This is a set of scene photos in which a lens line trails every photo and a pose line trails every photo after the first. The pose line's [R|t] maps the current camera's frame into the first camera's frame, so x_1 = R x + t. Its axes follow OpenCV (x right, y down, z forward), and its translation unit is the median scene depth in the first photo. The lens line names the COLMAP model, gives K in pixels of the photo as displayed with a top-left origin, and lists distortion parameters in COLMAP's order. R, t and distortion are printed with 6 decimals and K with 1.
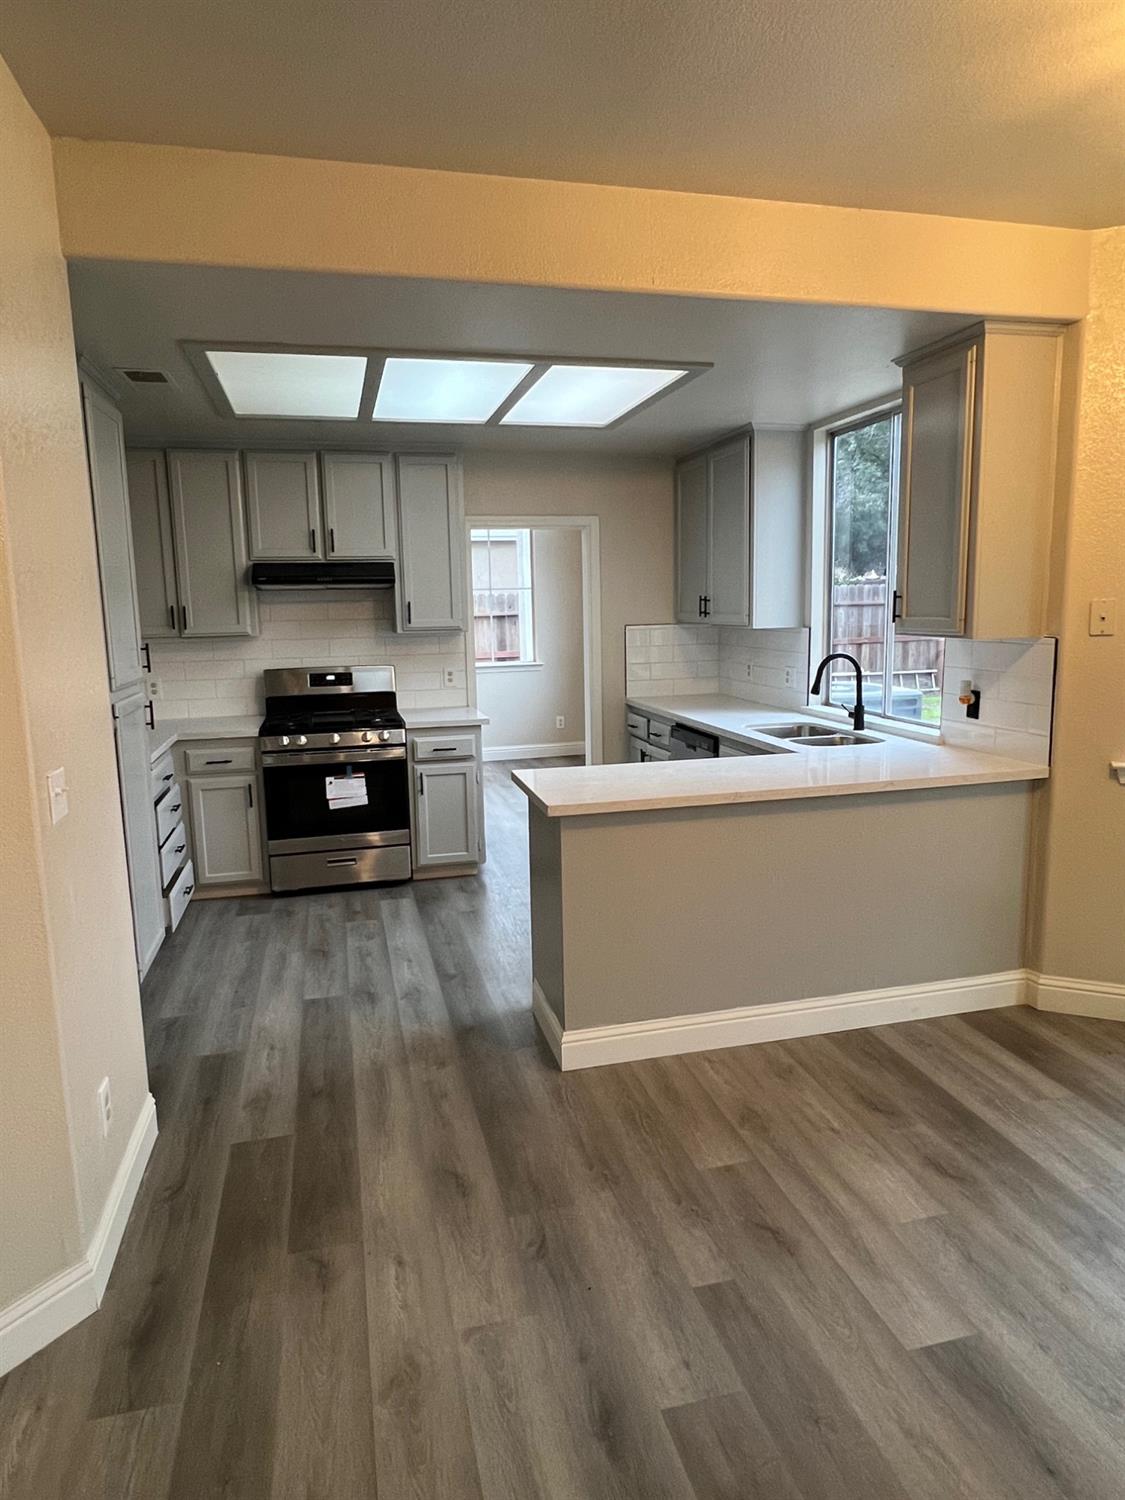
lens RADIAL K [[930.4, 0, 567.1], [0, 930.4, 747.2], [0, 0, 1]] dist [-0.001665, -0.005136]
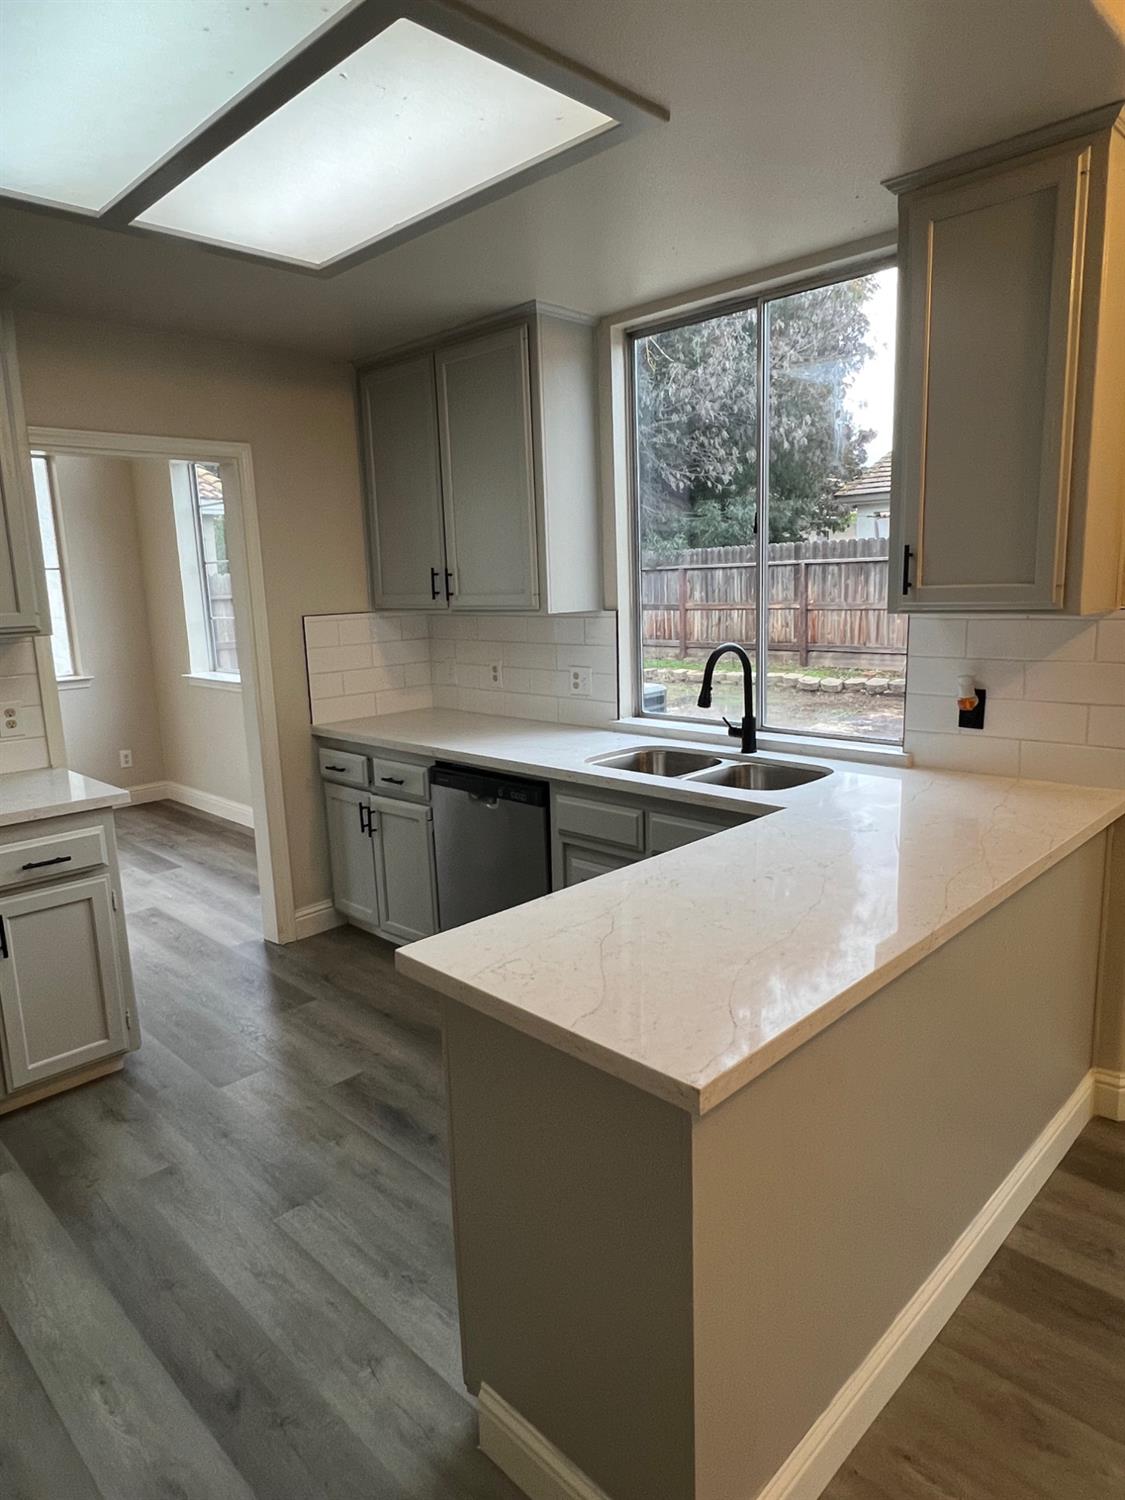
lens RADIAL K [[930.4, 0, 567.1], [0, 930.4, 747.2], [0, 0, 1]] dist [-0.001665, -0.005136]
pose [[0.856861, -0.101017, 0.505555, -0.142300], [0.095659, 0.994740, 0.036631, -0.054720], [-0.506596, 0.016973, 0.862017, 0.413988]]
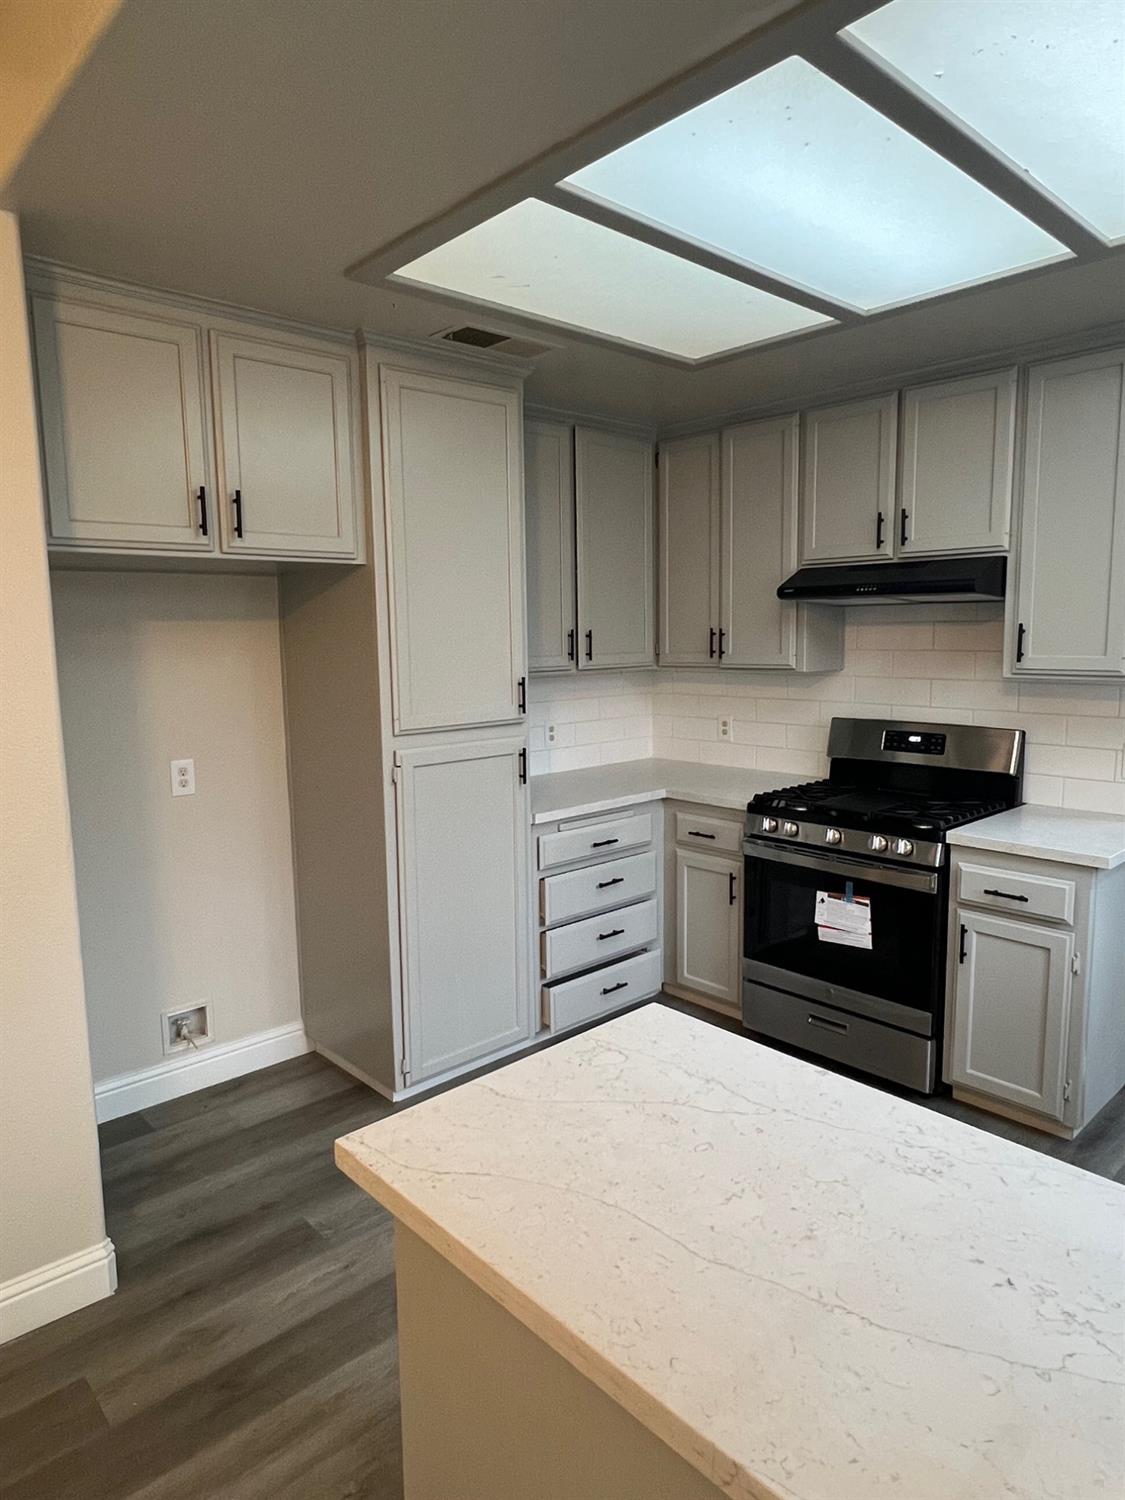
lens RADIAL K [[930.4, 0, 567.1], [0, 930.4, 747.2], [0, 0, 1]] dist [-0.001665, -0.005136]
pose [[0.475507, 0.123760, -0.870963, 0.215629], [-0.133628, 0.988728, 0.067538, -0.088294], [0.869504, 0.084270, 0.486684, 0.518309]]
